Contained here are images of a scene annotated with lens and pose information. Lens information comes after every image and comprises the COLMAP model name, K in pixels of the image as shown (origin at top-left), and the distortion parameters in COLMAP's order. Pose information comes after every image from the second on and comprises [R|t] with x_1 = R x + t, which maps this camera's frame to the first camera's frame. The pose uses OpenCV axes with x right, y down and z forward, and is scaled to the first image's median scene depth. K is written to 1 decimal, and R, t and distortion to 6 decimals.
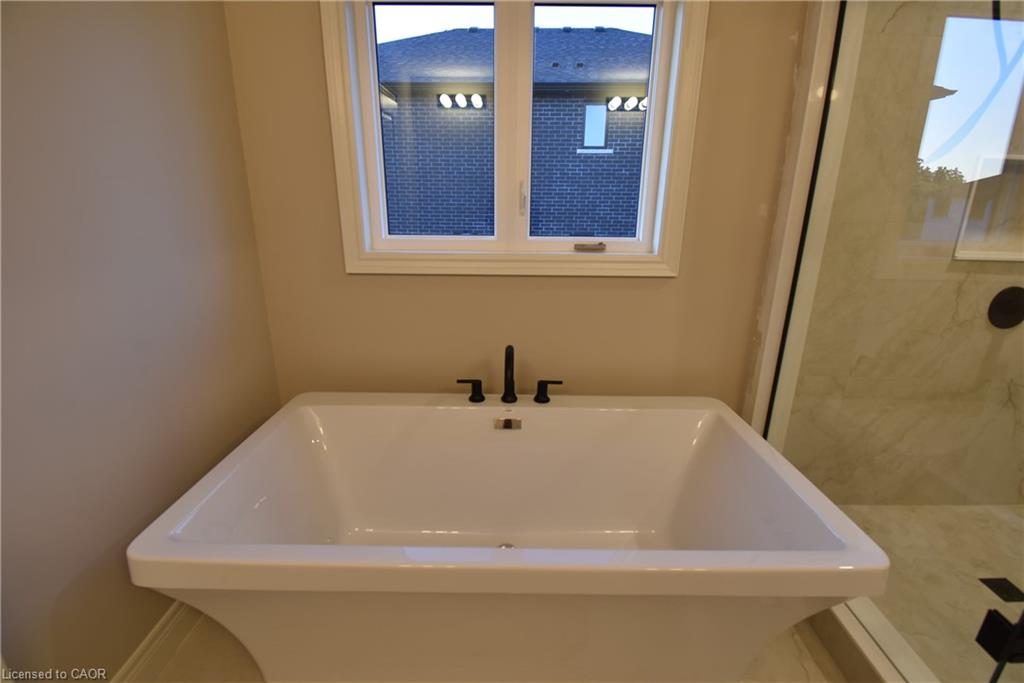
lens RADIAL K [[452.8, 0, 512.0], [0, 452.8, 341.5], [0, 0, 1]] dist [0.015115, -0.022607]
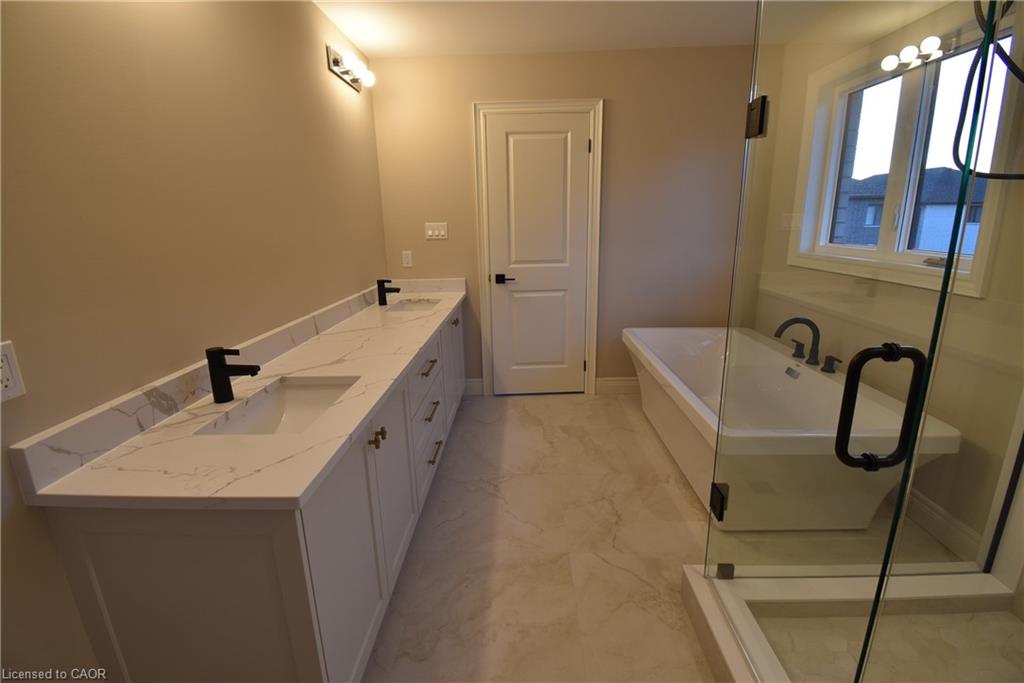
lens RADIAL K [[453.4, 0, 509.6], [0, 453.4, 334.0], [0, 0, 1]] dist [0.016055, -0.022734]
pose [[-0.022238, 0.232052, -0.972449, 1.365218], [-0.272052, 0.934579, 0.229237, -0.020671], [0.962026, 0.269655, 0.042347, 0.033817]]
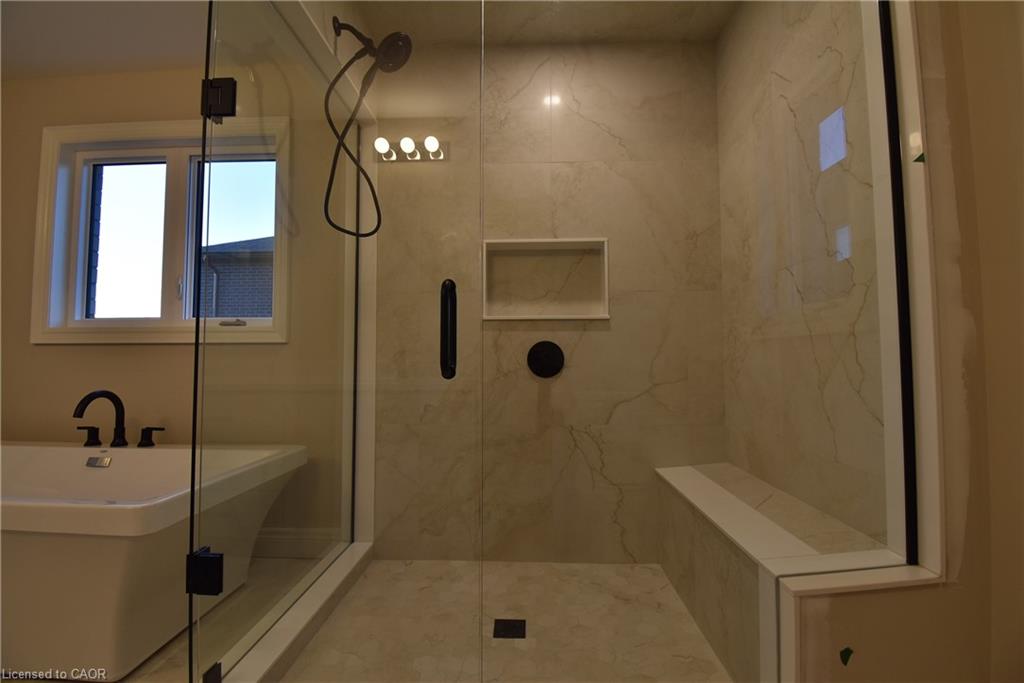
lens RADIAL K [[453.4, 0, 509.6], [0, 453.4, 334.0], [0, 0, 1]] dist [0.016055, -0.022734]
pose [[0.999596, -0.013260, -0.025137, 1.033473], [0.003765, 0.938482, -0.345308, 0.268704], [0.028169, 0.345074, 0.938153, -0.142487]]
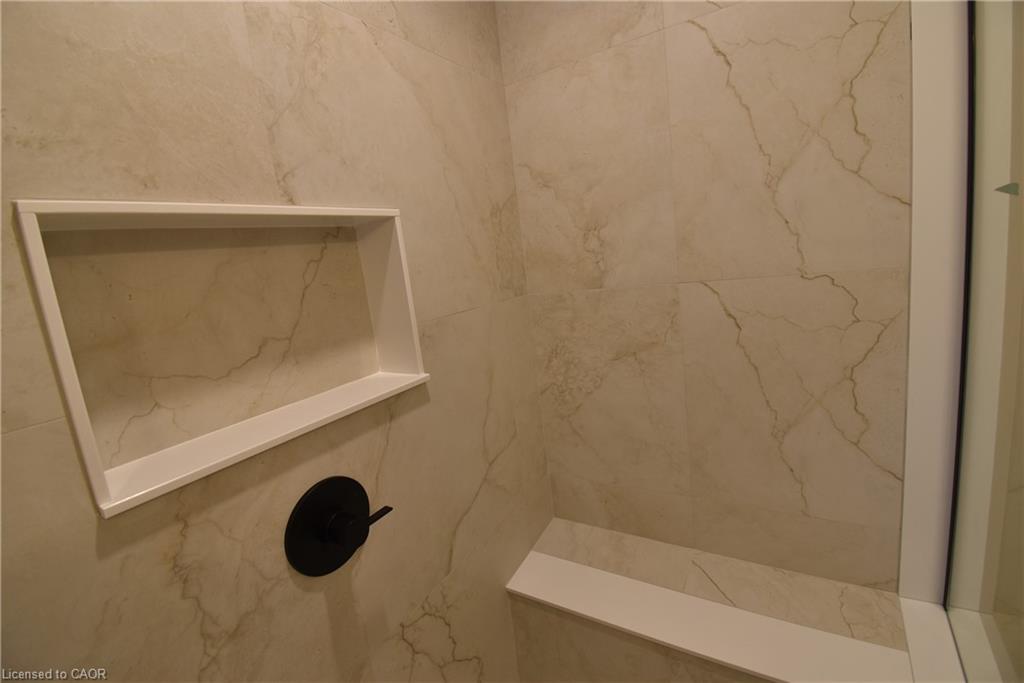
lens RADIAL K [[453.4, 0, 509.6], [0, 453.4, 334.0], [0, 0, 1]] dist [0.016055, -0.022734]
pose [[0.509574, -0.212168, 0.833858, 0.846286], [0.367834, 0.929817, 0.011799, -0.191707], [-0.777839, 0.300709, 0.551853, 0.528719]]
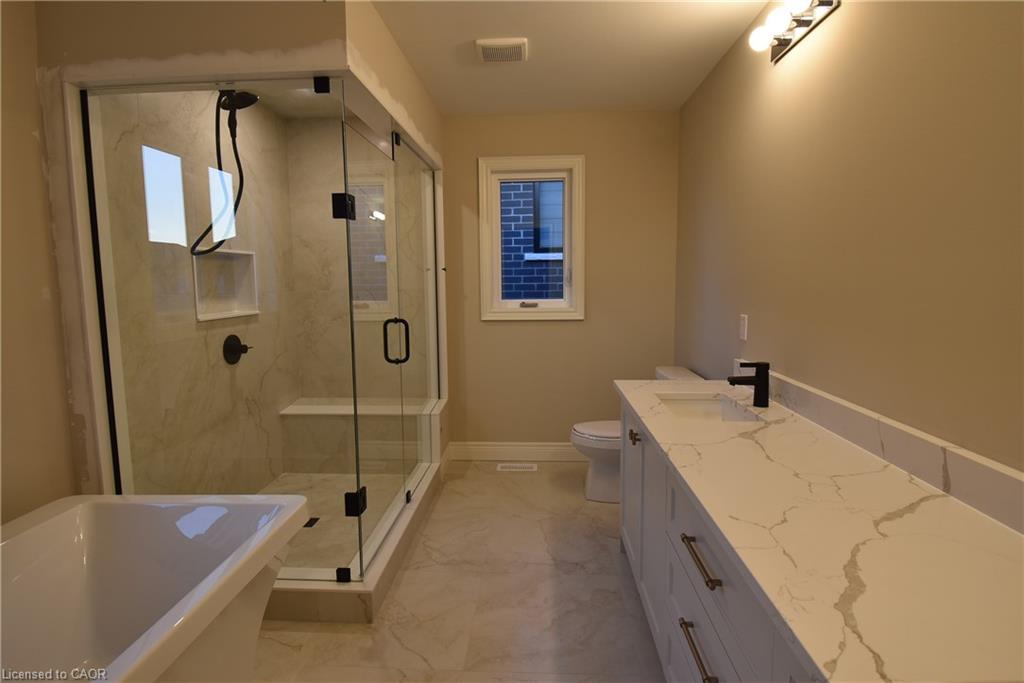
lens RADIAL K [[529.9, 0, 511.8], [0, 529.9, 331.0], [0, 0, 1]] dist [-0.000581, -0.000588]
pose [[0.044628, -0.108497, 0.993095, -0.530924], [0.307366, 0.947355, 0.089687, -0.007915], [-0.950544, 0.301241, 0.075627, -0.008653]]
